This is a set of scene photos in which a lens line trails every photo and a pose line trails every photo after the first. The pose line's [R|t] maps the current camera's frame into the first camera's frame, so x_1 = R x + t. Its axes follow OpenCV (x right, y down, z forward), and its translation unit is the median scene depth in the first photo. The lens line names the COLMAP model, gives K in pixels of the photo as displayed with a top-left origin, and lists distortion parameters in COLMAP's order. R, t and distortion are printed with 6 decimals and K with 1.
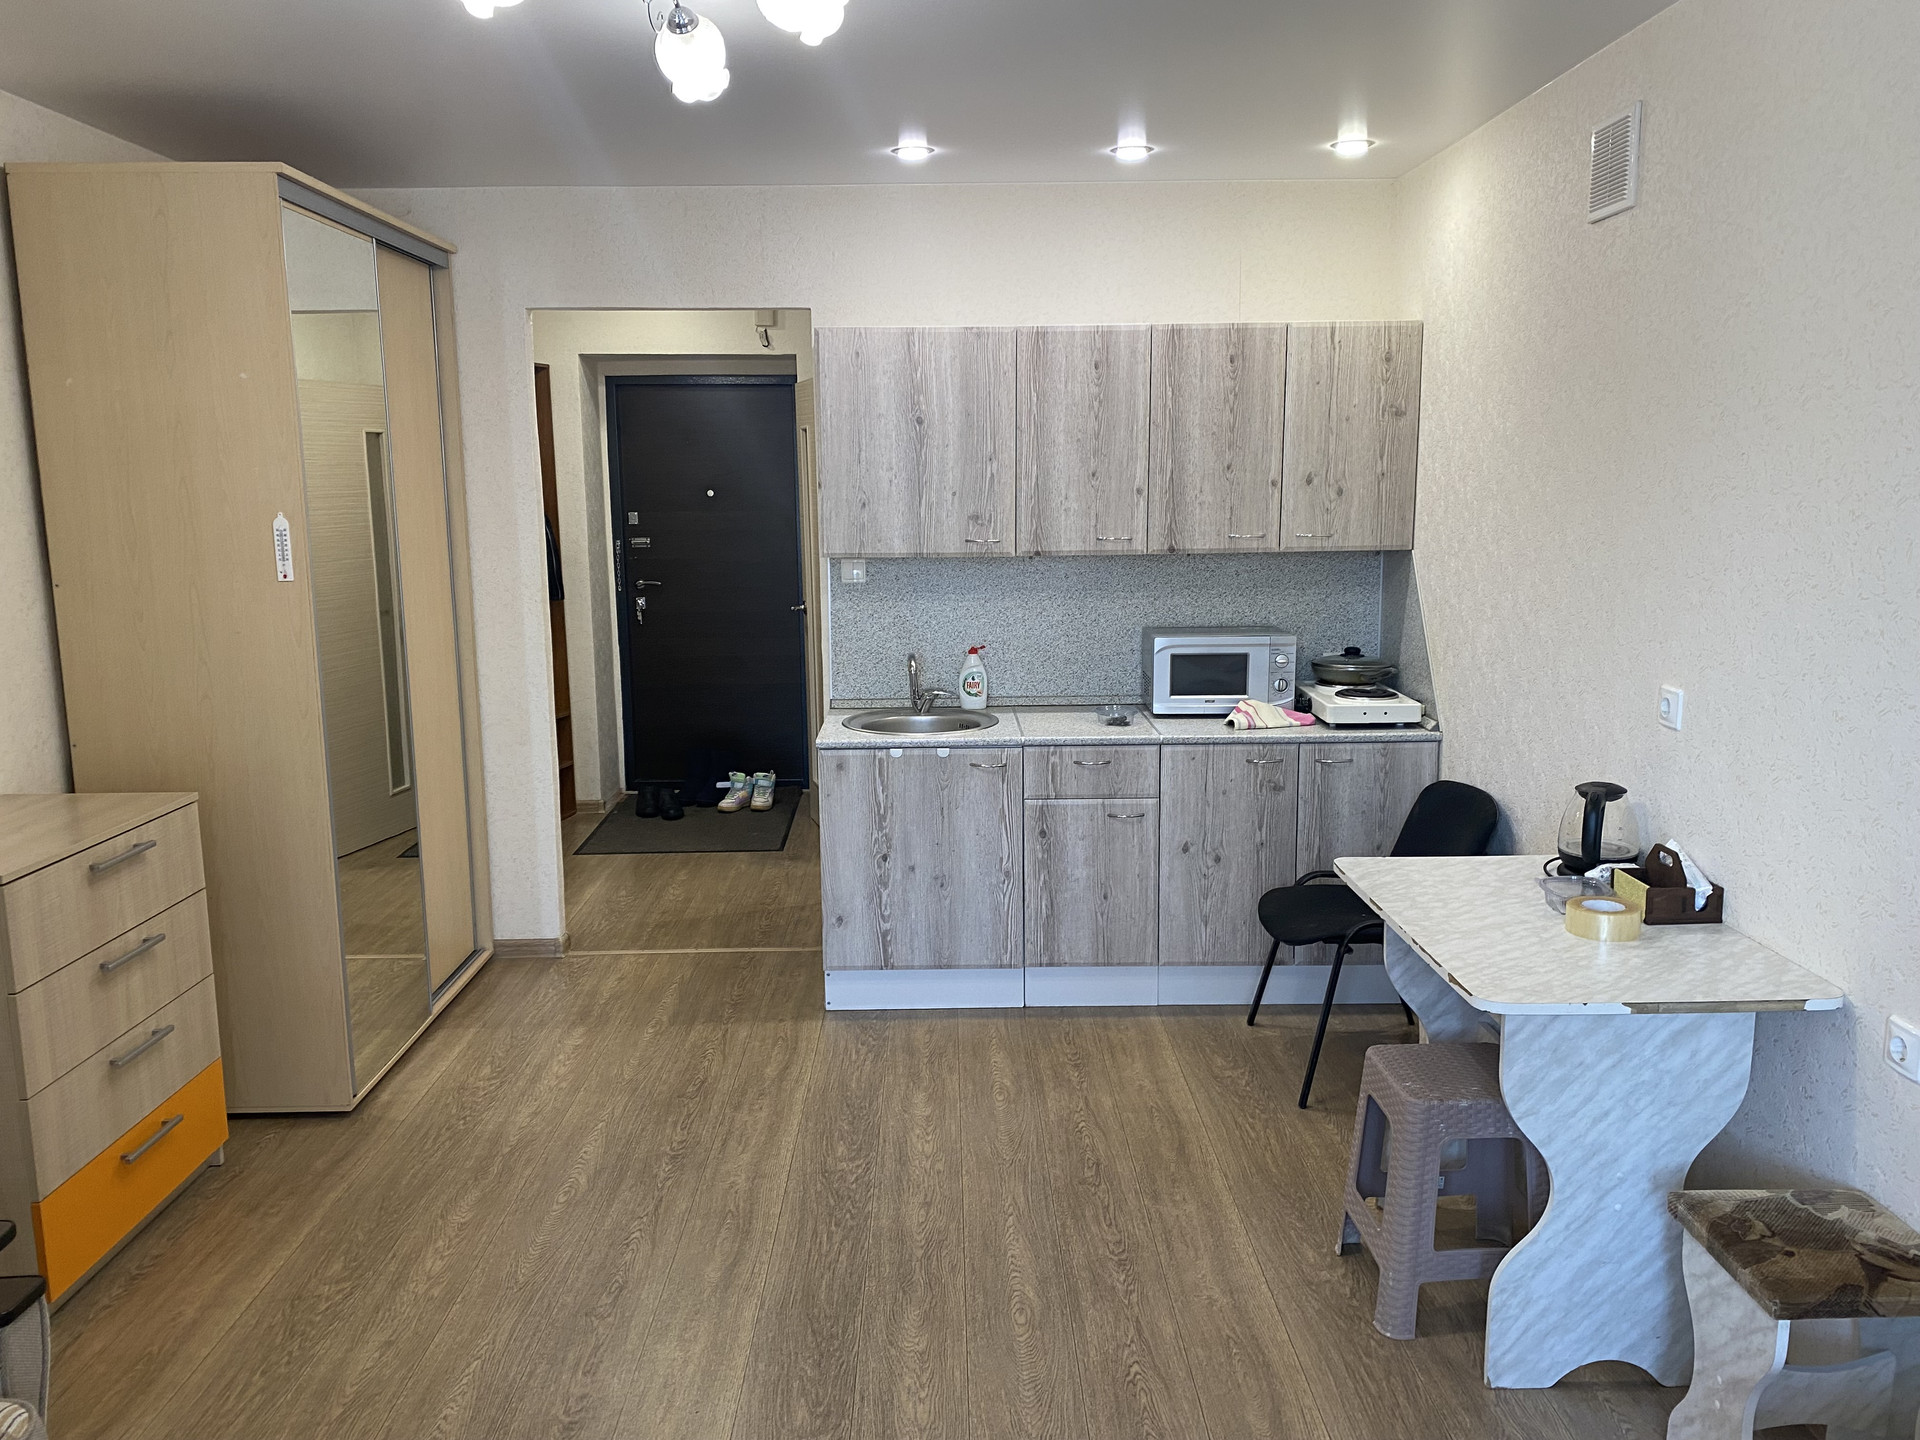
lens RADIAL K [[1471.8, 0, 951.8], [0, 1471.8, 720.5], [0, 0, 1]] dist [0.059470, -0.055990]
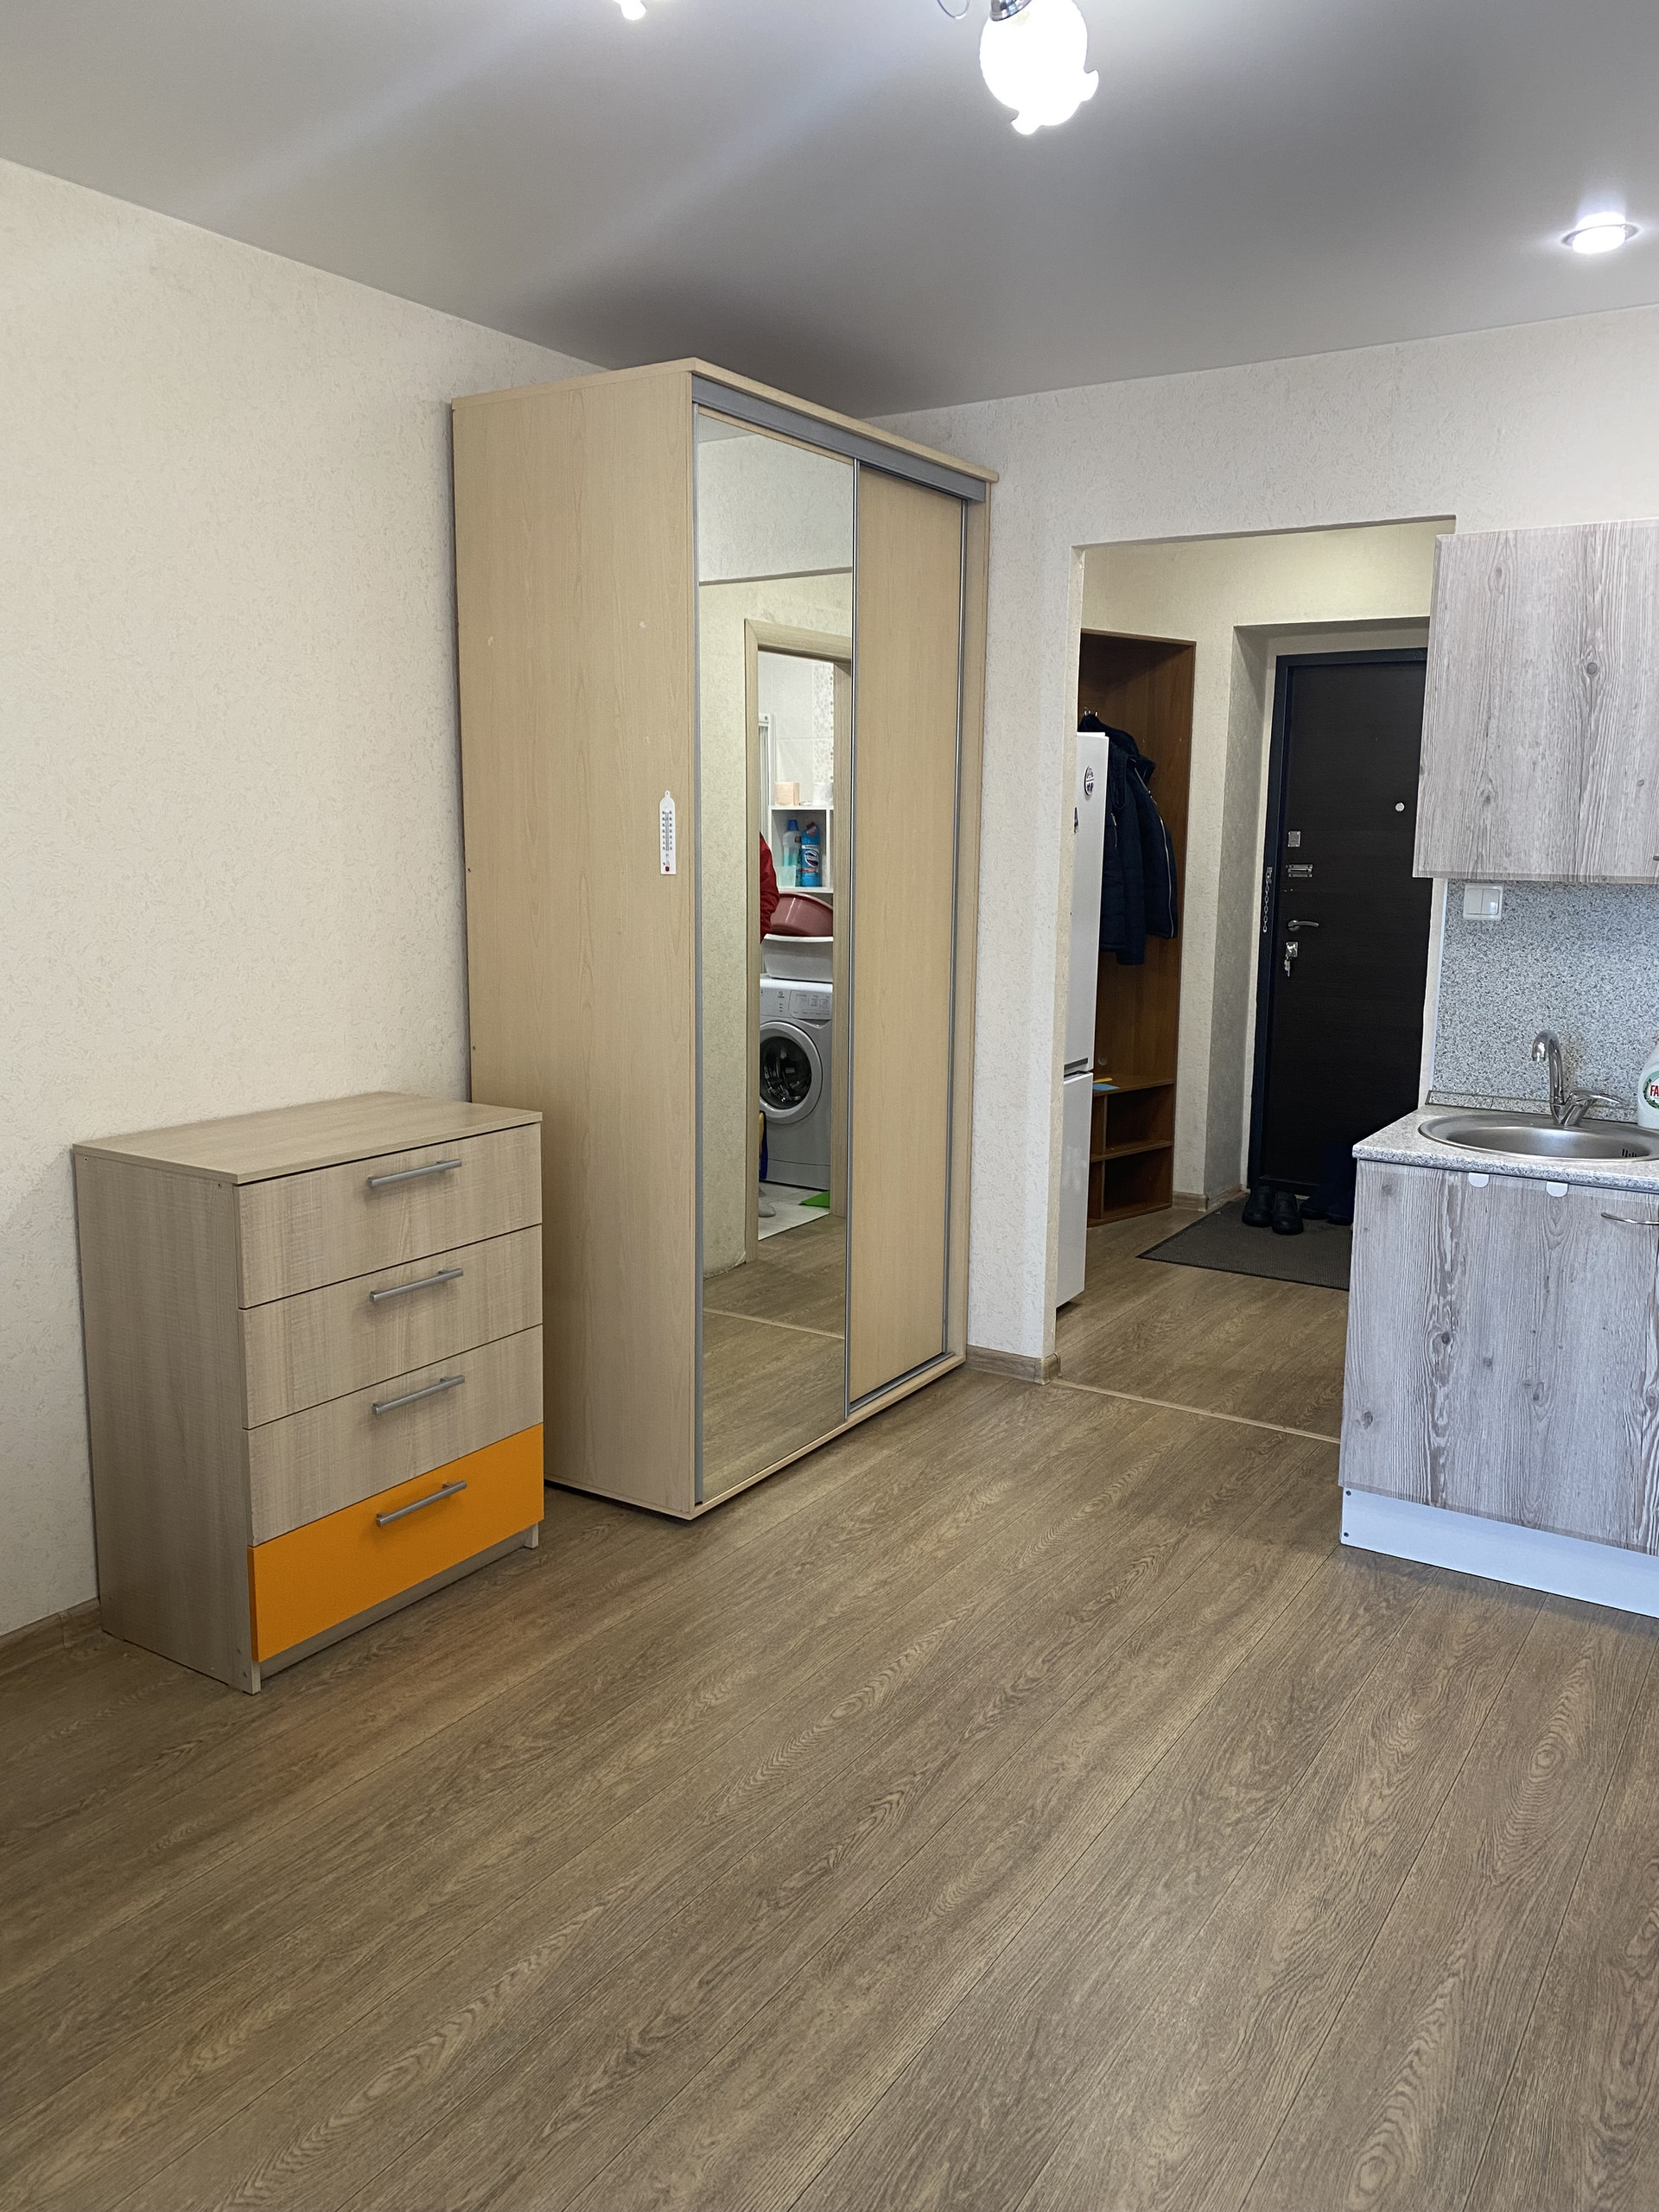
lens RADIAL K [[1695.6, 0, 810.1], [0, 1695.6, 1094.7], [0, 0, 1]] dist [0.059470, -0.055990]
pose [[0.833859, 0.105925, -0.541719, 0.118941], [-0.106961, 0.993820, 0.029683, -0.006392], [0.541516, 0.033191, 0.840035, 0.202457]]
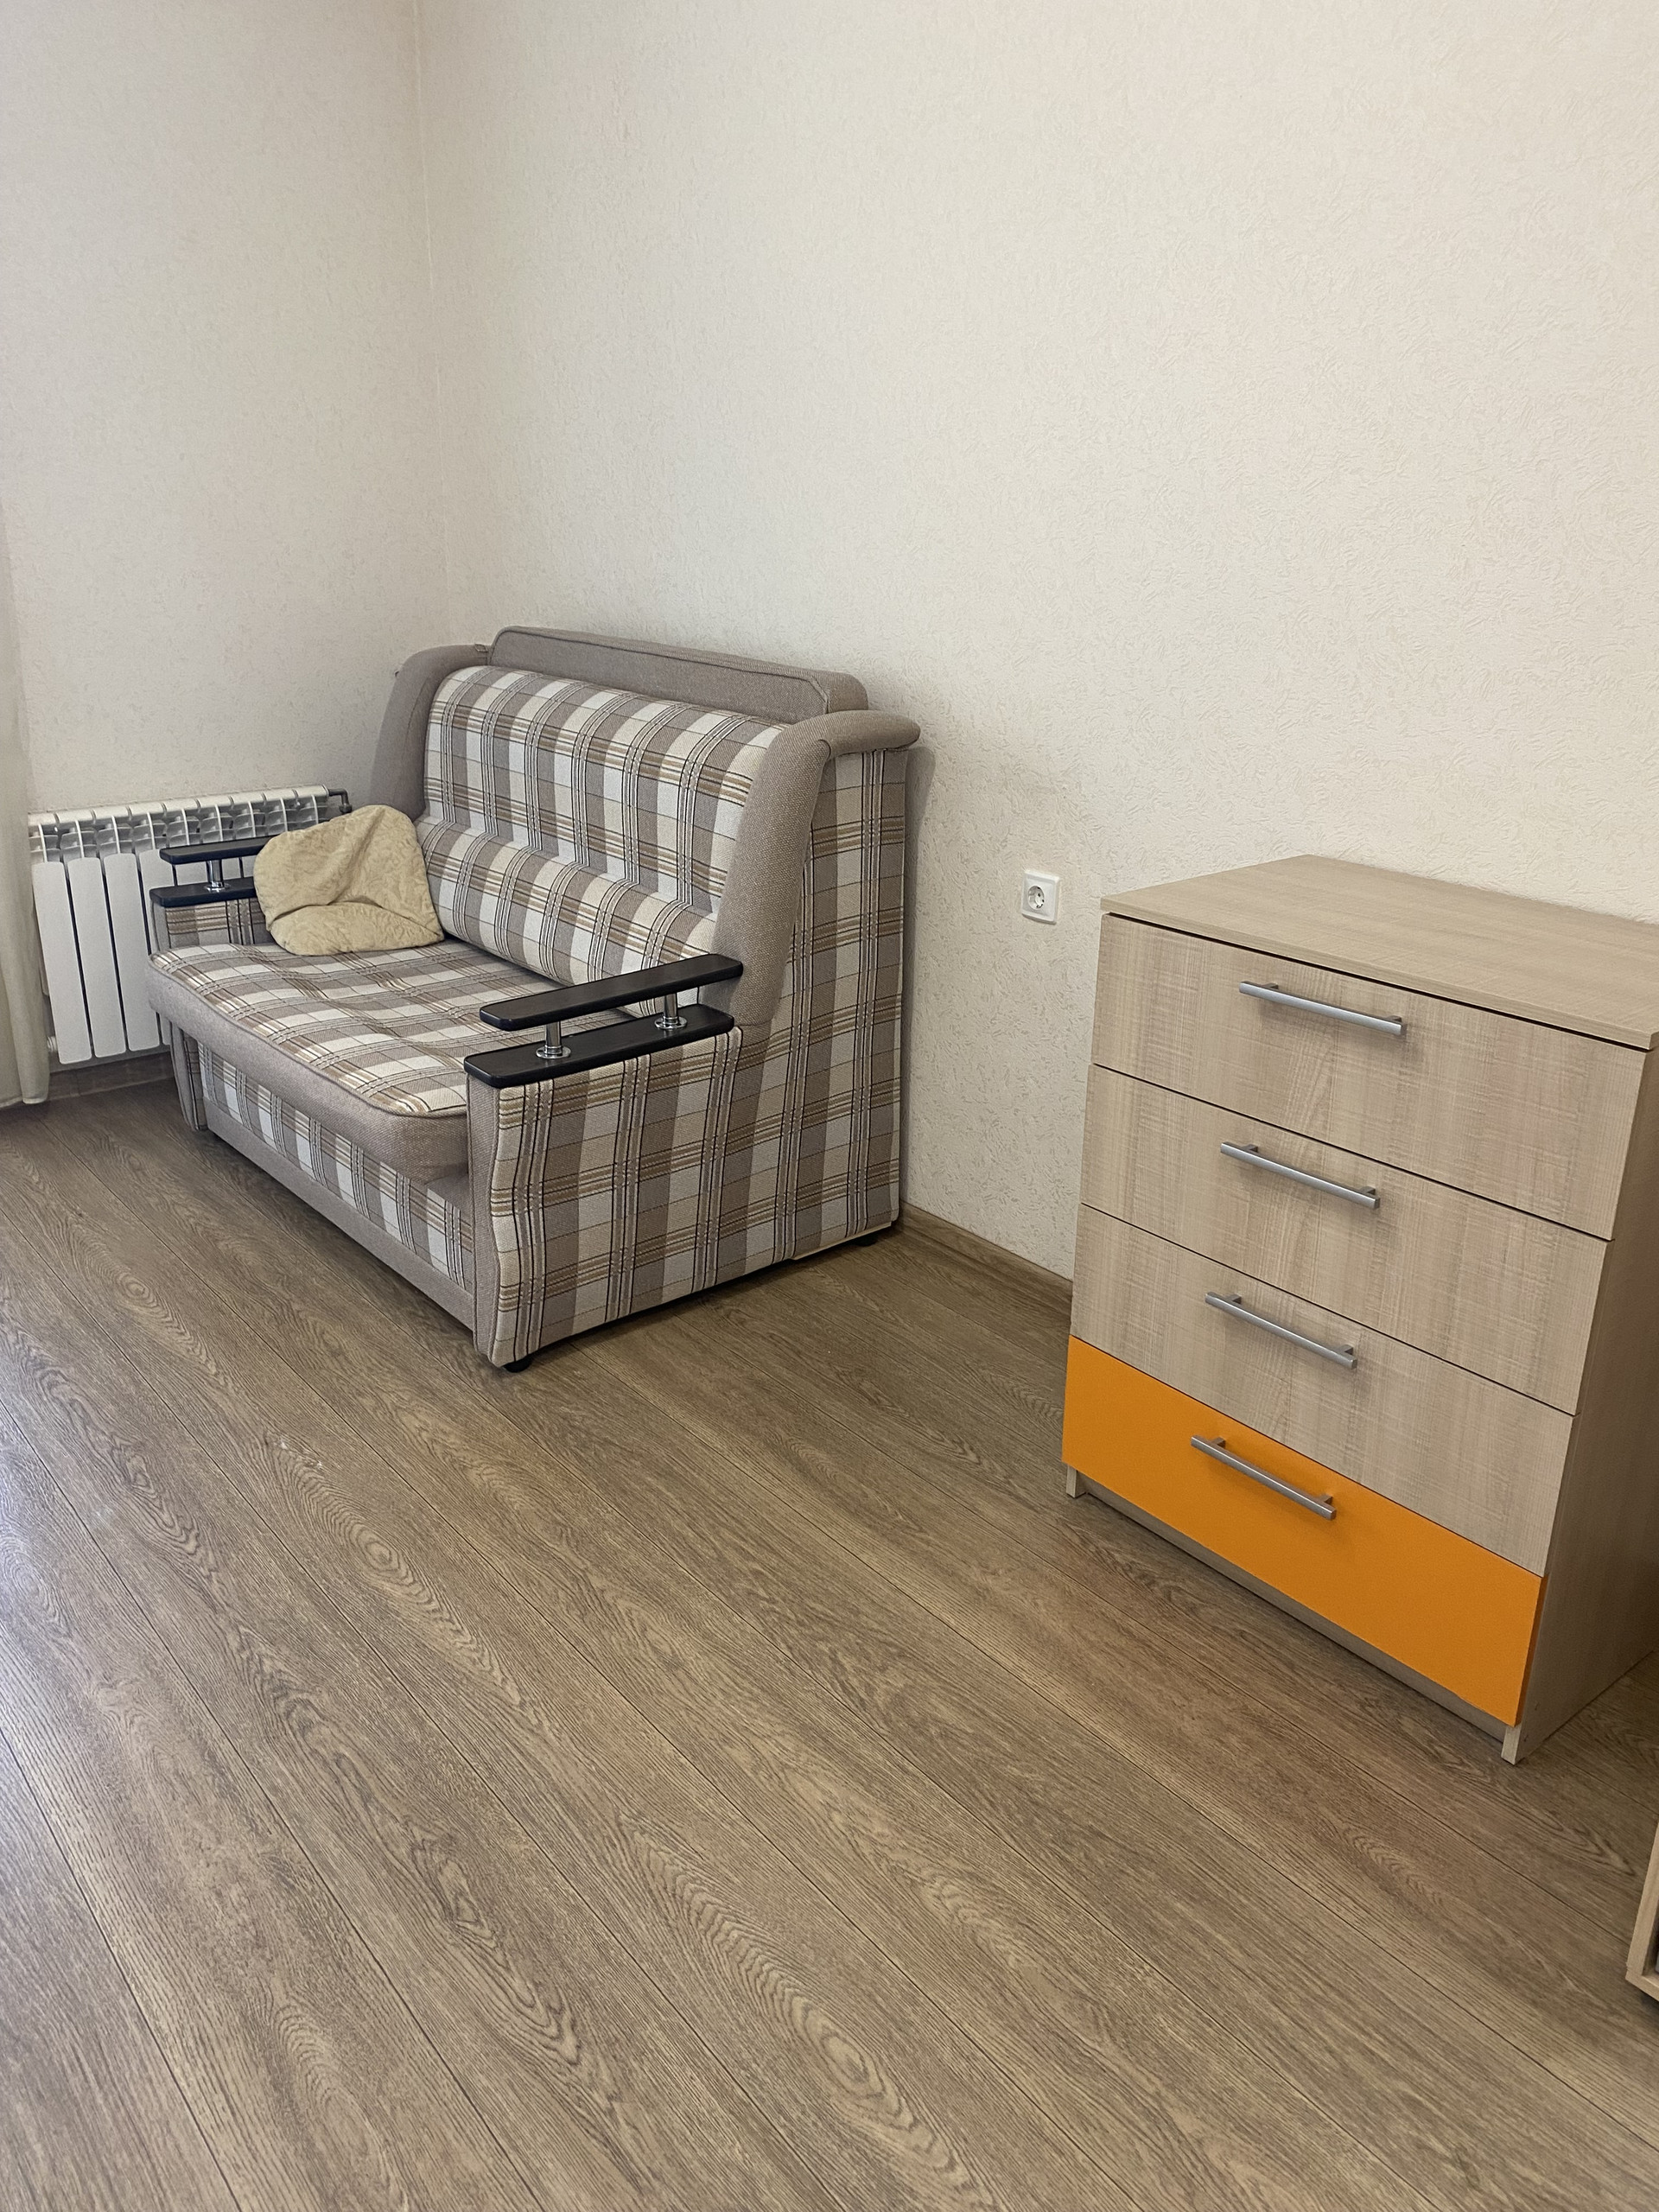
lens RADIAL K [[1695.6, 0, 836.4], [0, 1695.6, 1086.2], [0, 0, 1]] dist [0.059470, -0.055990]
pose [[-0.781197, 0.213247, -0.586735, -0.069562], [-0.105100, 0.881512, 0.460316, -0.140821], [0.615375, 0.421263, -0.666222, 1.142963]]
